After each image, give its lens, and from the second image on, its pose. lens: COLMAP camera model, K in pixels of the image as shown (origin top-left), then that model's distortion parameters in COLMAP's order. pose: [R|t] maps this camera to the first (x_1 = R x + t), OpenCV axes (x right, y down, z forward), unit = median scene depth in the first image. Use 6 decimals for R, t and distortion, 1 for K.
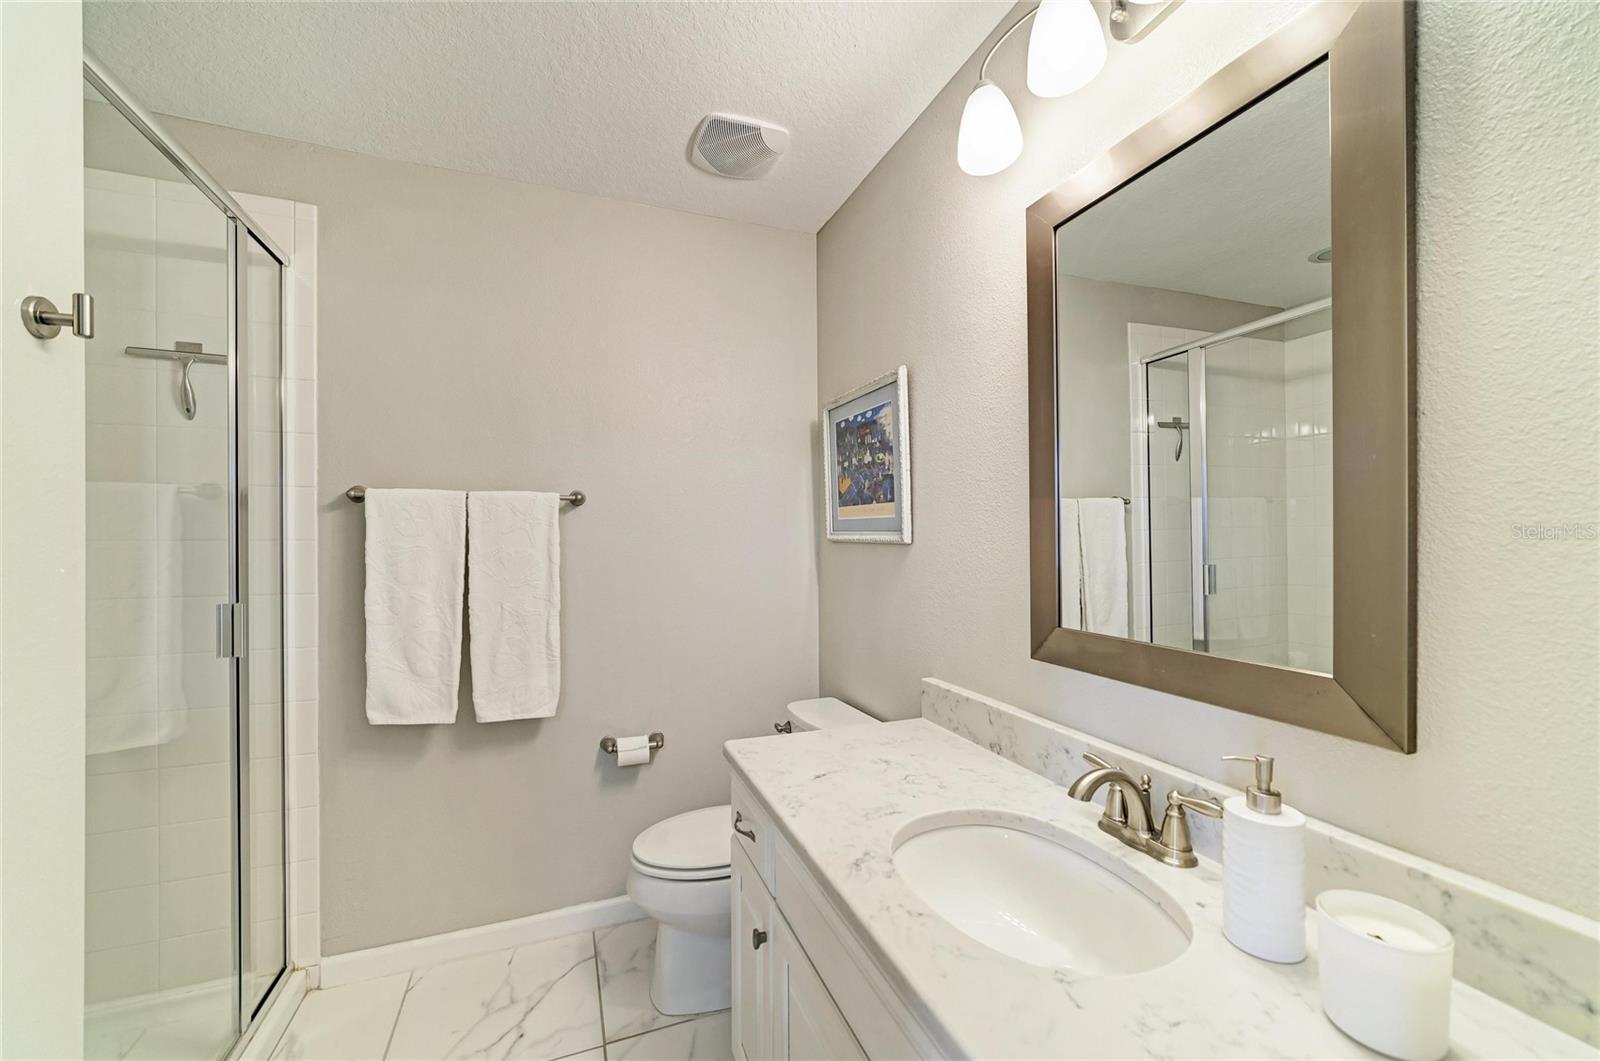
lens RADIAL K [[638.7, 0, 799.9], [0, 638.7, 538.9], [0, 0, 1]] dist [-0.001768, -0.000091]
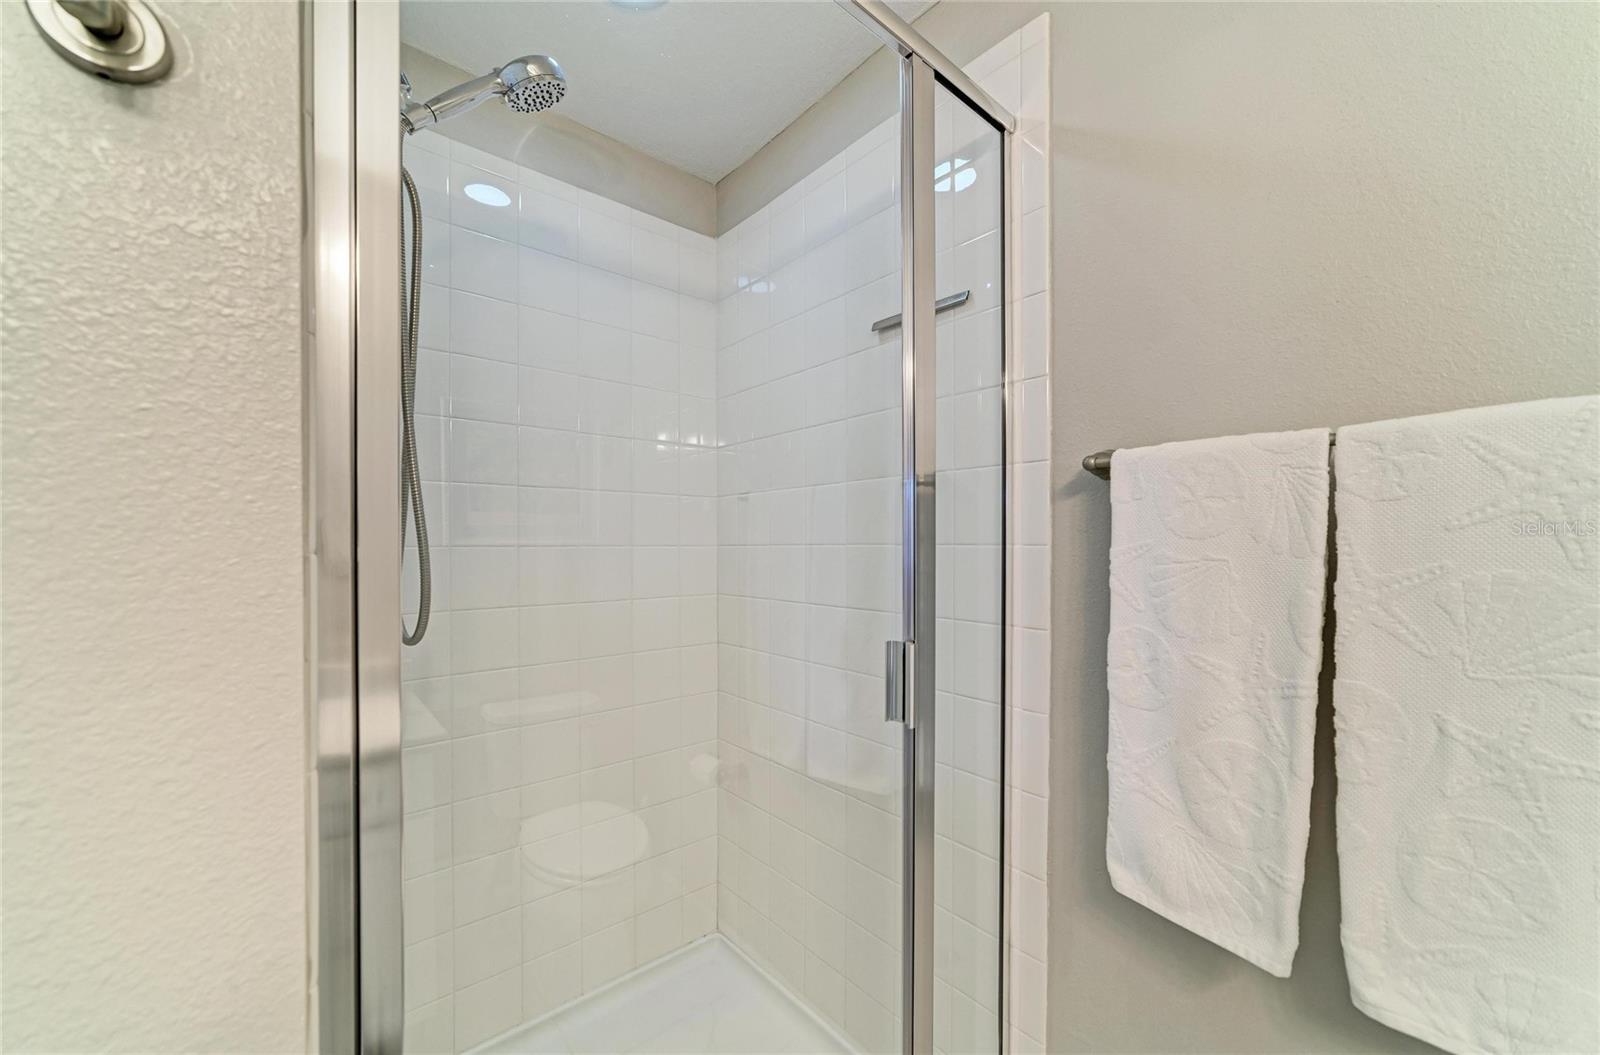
lens RADIAL K [[601.8, 0, 786.1], [0, 601.8, 552.9], [0, 0, 1]] dist [-0.013782, 0.000031]
pose [[0.336067, 0.014657, -0.941724, -0.287871], [0.004870, 0.999838, 0.017300, -0.001671], [0.941825, -0.010400, 0.335942, 0.558650]]
